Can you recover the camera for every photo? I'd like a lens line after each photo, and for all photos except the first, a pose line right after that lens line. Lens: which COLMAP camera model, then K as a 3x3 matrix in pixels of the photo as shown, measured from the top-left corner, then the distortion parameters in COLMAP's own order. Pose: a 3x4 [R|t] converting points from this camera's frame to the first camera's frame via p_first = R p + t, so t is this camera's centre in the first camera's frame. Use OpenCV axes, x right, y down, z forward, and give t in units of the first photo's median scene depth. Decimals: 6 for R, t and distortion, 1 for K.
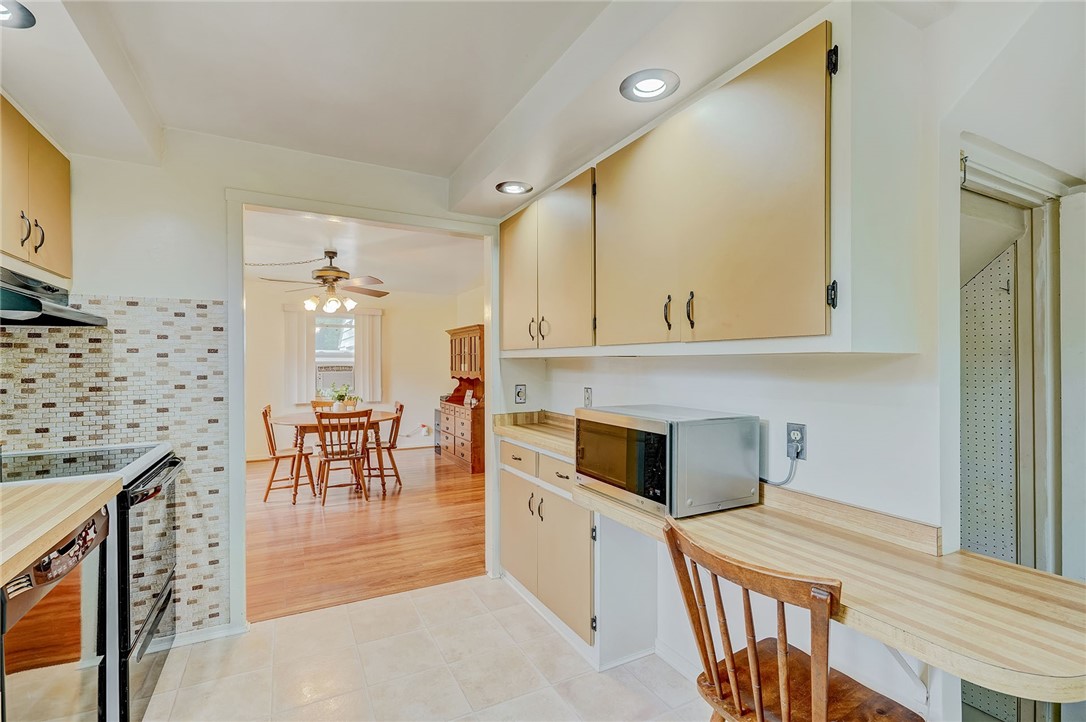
lens RADIAL K [[495.9, 0, 542.4], [0, 495.9, 366.1], [0, 0, 1]] dist [0.014152, 0.000285]
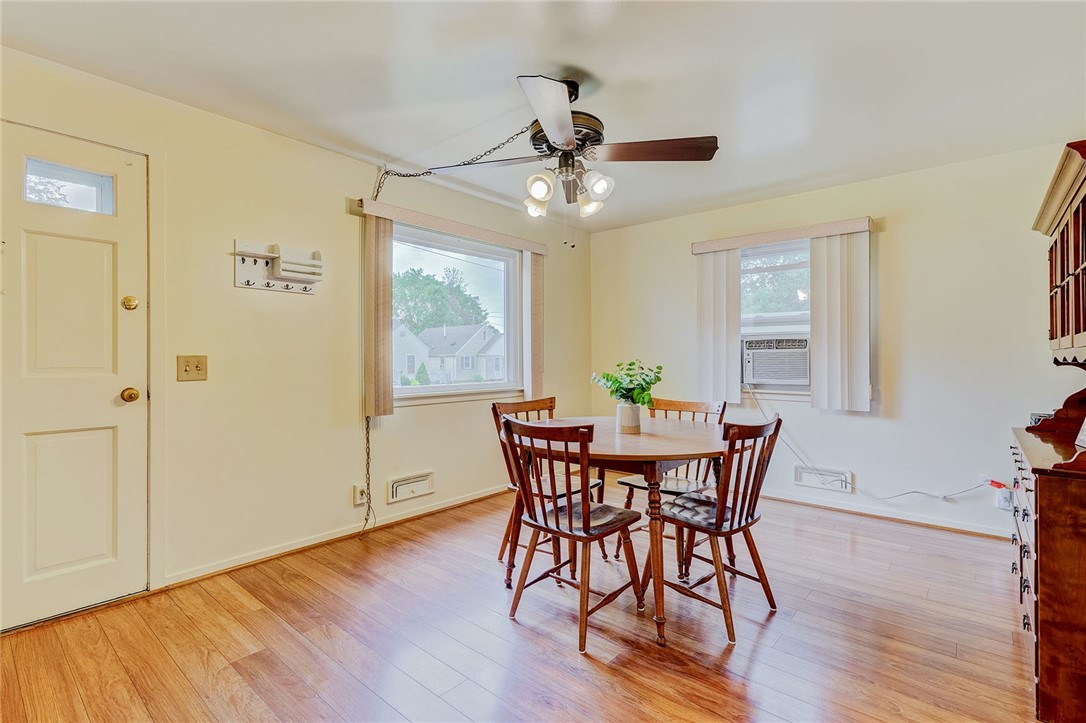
lens RADIAL K [[504.3, 0, 536.1], [0, 504.3, 360.4], [0, 0, 1]] dist [-0.000194, 0.000326]
pose [[0.361224, 0.003534, -0.932472, 0.026568], [-0.007232, 0.999973, 0.000989, 0.071753], [0.932451, 0.006386, 0.361240, 1.638273]]
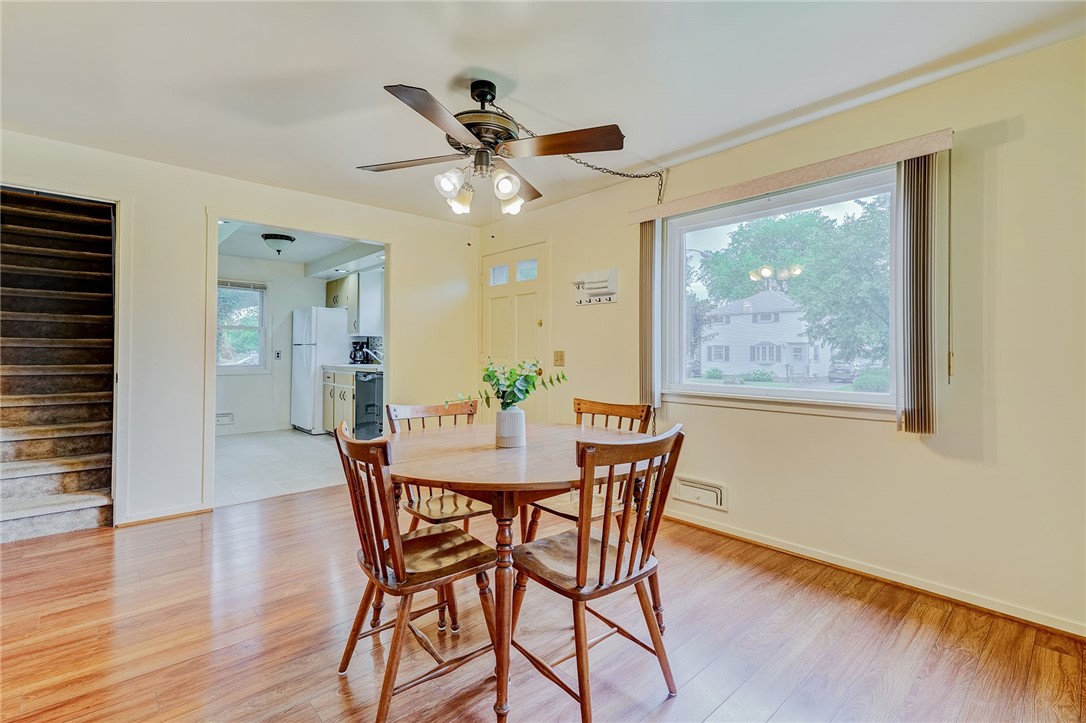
lens RADIAL K [[496.6, 0, 535.8], [0, 496.6, 348.7], [0, 0, 1]] dist [0.000631, 0.000849]
pose [[-0.972614, -0.004422, -0.232386, -0.751699], [-0.004409, 0.999990, -0.000574, 0.059247], [0.232386, 0.000466, -0.972624, 3.033583]]
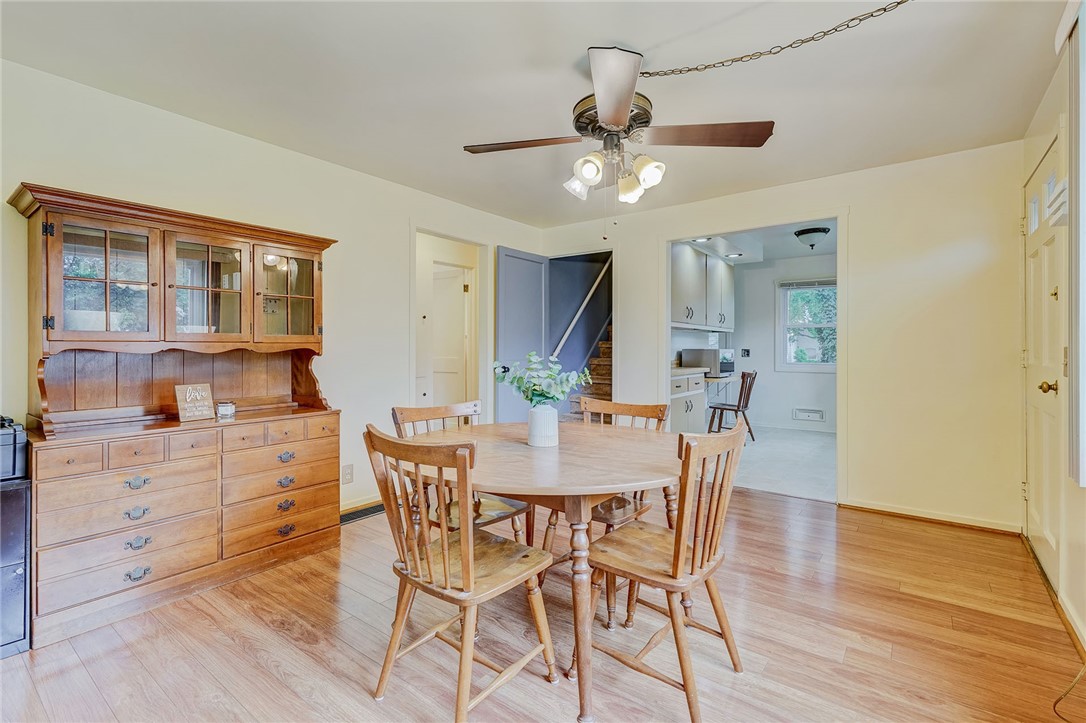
lens RADIAL K [[496.6, 0, 535.8], [0, 496.6, 348.7], [0, 0, 1]] dist [0.000631, 0.000849]
pose [[-0.411996, 0.000006, 0.911186, -1.651974], [0.004839, 0.999986, 0.002181, 0.062225], [-0.911173, 0.005308, -0.411990, 2.551850]]
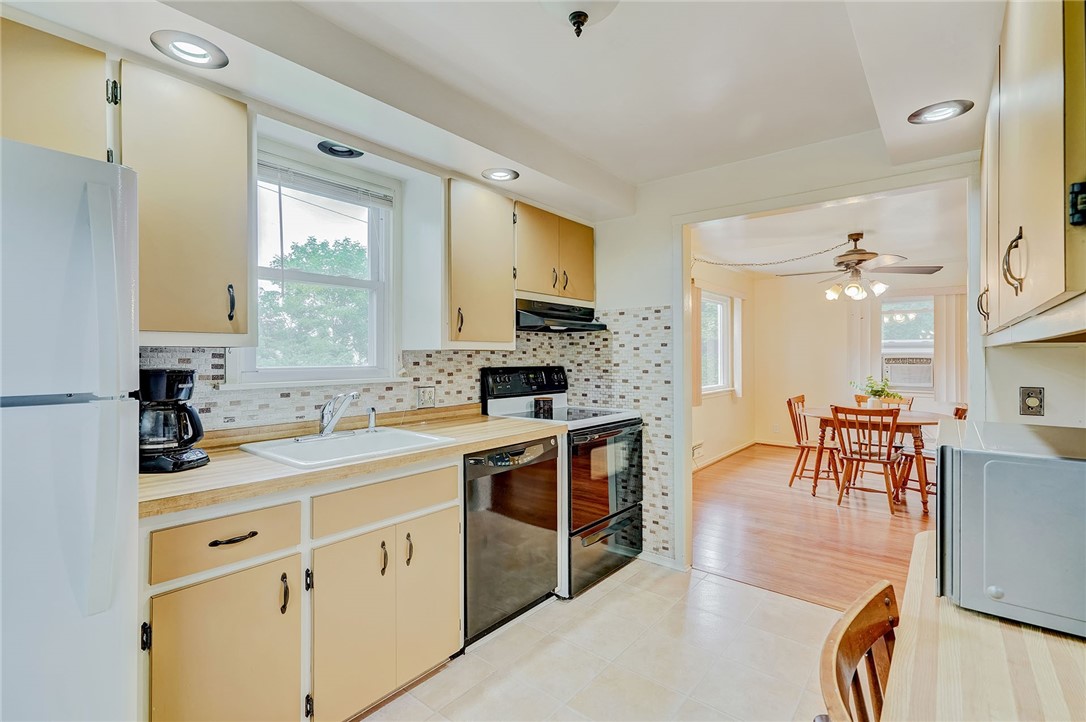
lens RADIAL K [[504.3, 0, 536.1], [0, 504.3, 359.9], [0, 0, 1]] dist [-0.000194, 0.000326]
pose [[0.390624, 0.010119, -0.920495, 0.417909], [-0.006140, 0.999946, 0.008386, -0.000088], [0.920530, 0.002376, 0.390665, 0.182150]]
